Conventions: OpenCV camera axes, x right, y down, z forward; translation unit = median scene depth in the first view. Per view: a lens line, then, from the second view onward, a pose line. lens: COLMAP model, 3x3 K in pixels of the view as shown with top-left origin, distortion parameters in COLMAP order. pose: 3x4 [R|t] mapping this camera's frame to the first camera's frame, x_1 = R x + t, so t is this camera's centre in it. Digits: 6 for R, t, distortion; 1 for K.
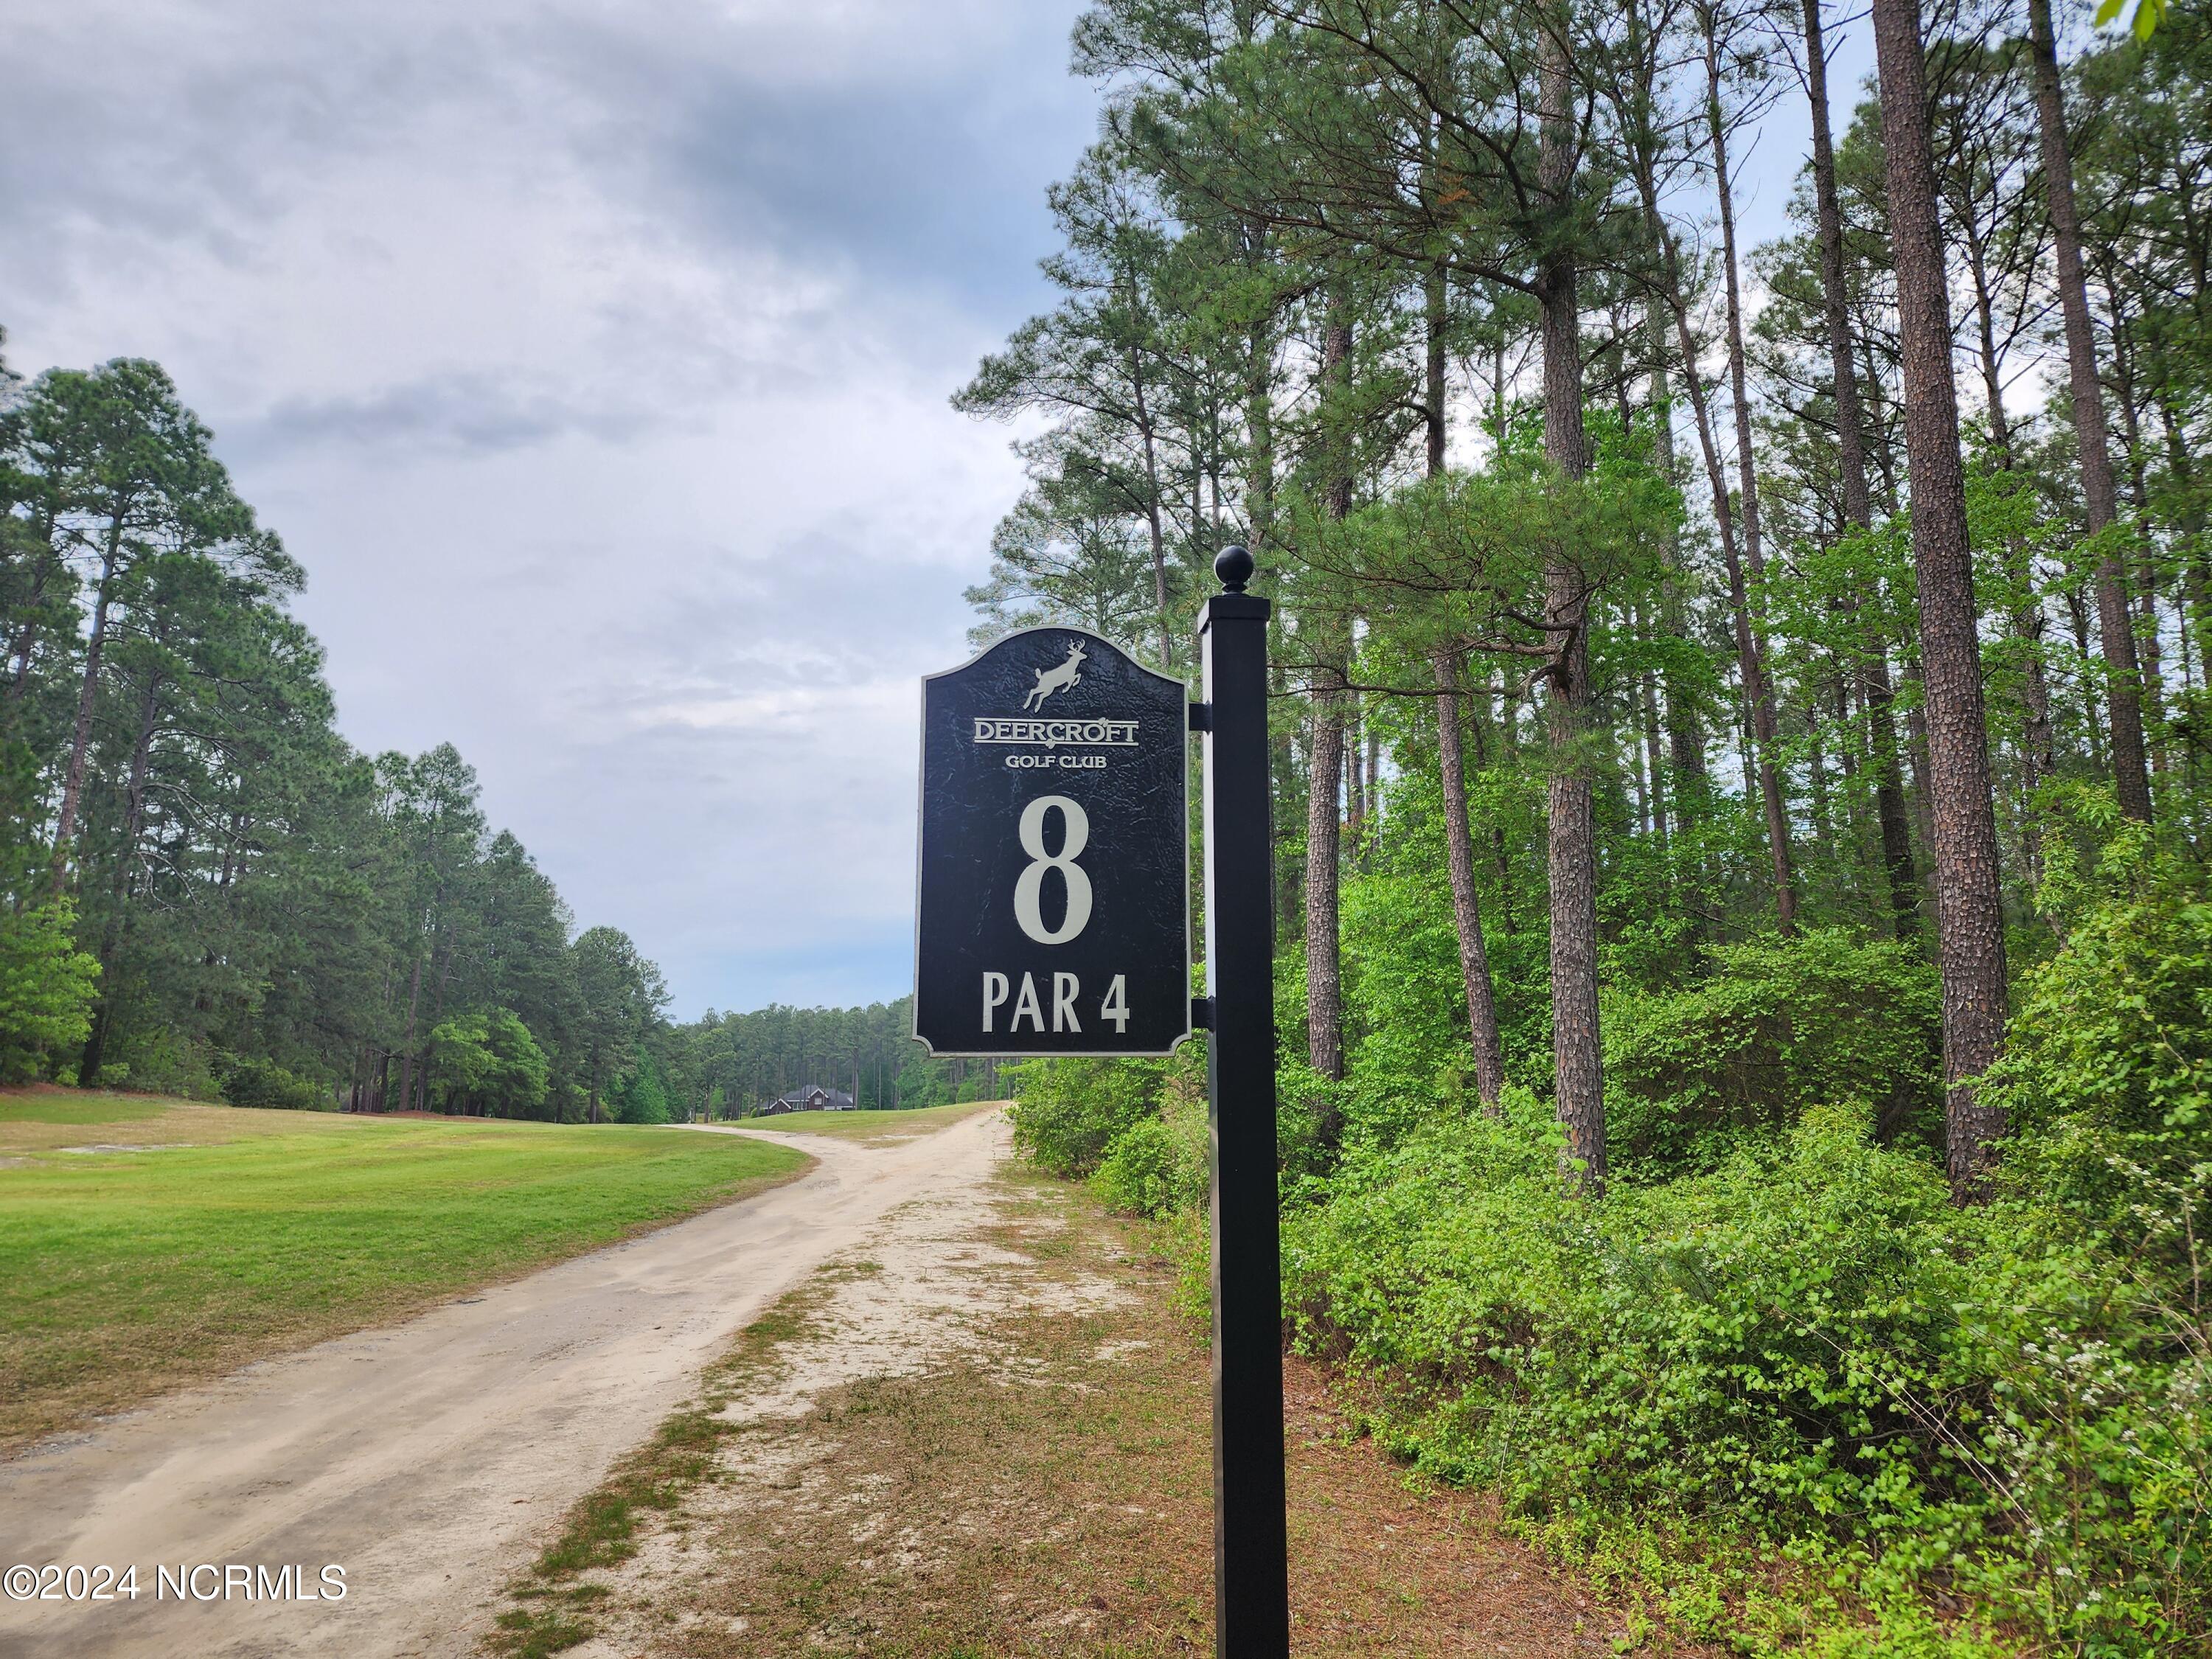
lens RADIAL K [[1465.4, 0, 1136.5], [0, 1465.4, 799.9], [0, 0, 1]] dist [-0.007132, -0.004177]
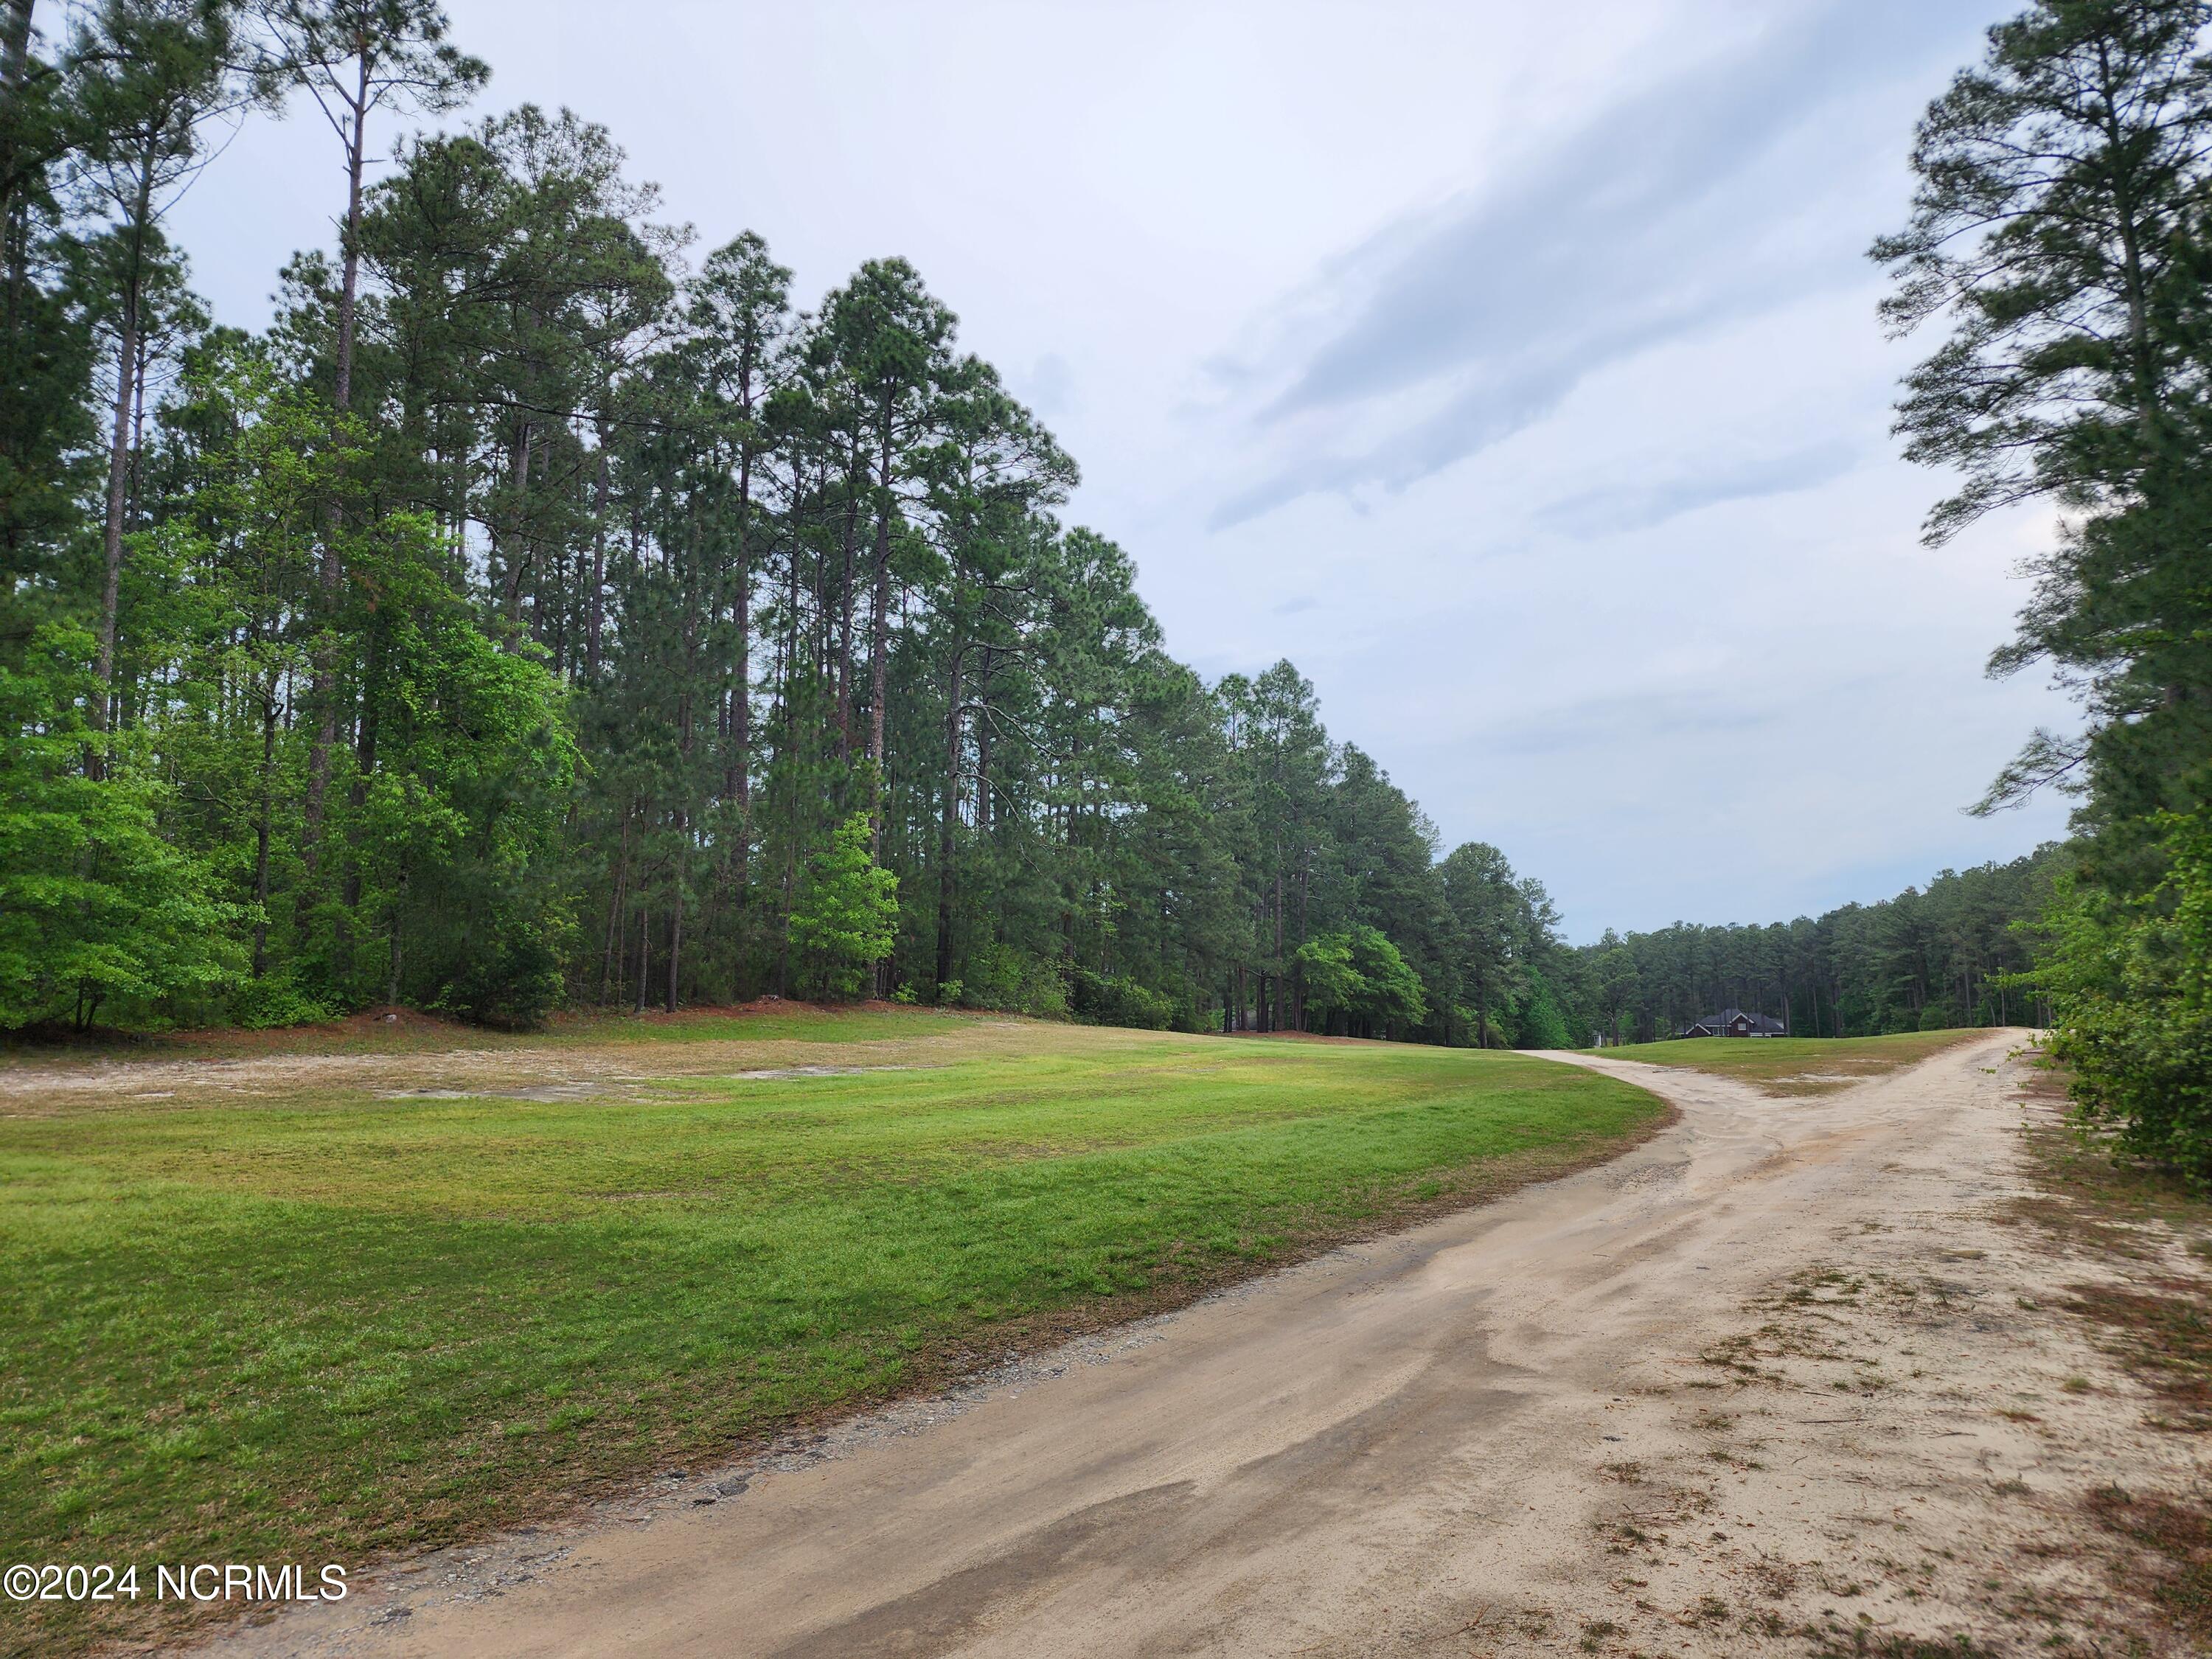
lens RADIAL K [[1458.4, 0, 1106.0], [0, 1458.4, 829.5], [0, 0, 1]] dist [0.088738, -0.075739]
pose [[0.816584, -0.070821, -0.572866, -0.016231], [0.111132, 0.993167, 0.035630, 0.025940], [0.566428, -0.092759, 0.818874, 0.121234]]
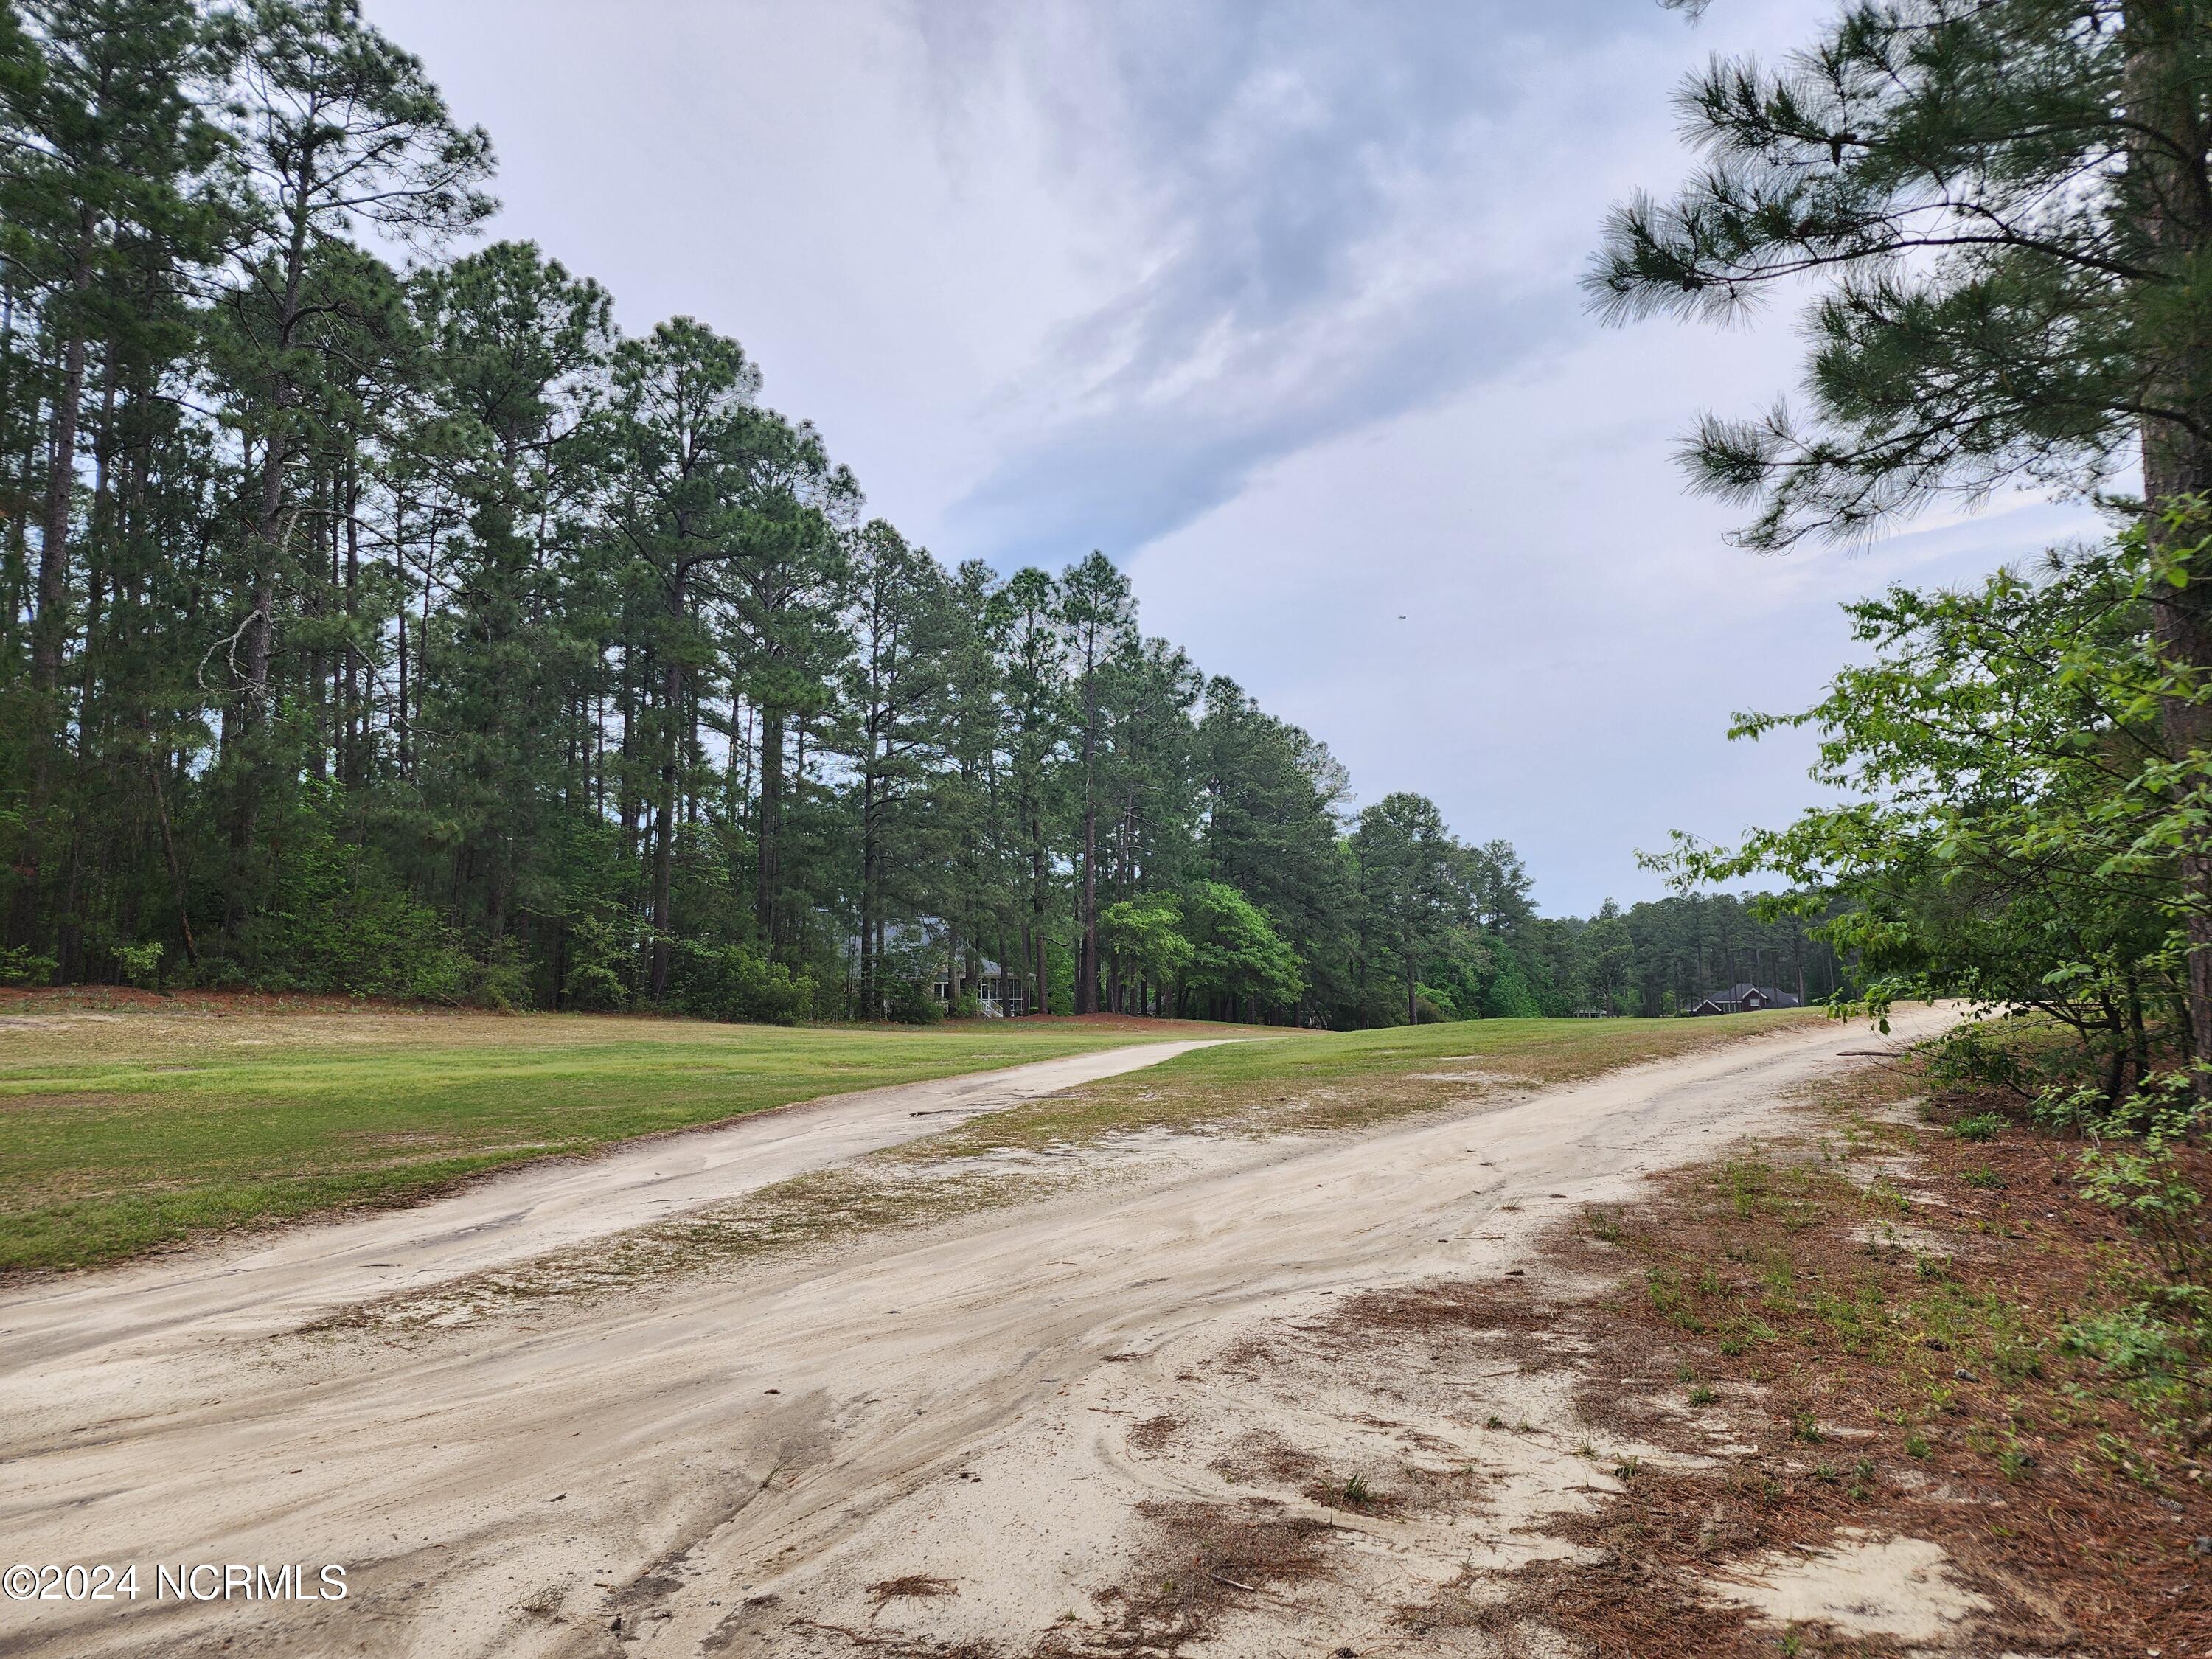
lens RADIAL K [[1458.4, 0, 1106.0], [0, 1458.4, 829.5], [0, 0, 1]] dist [0.088738, -0.075739]
pose [[0.802197, -0.073436, -0.592526, -0.012569], [0.124328, 0.991198, 0.045477, 0.073499], [0.583972, -0.110150, 0.804266, 0.353165]]
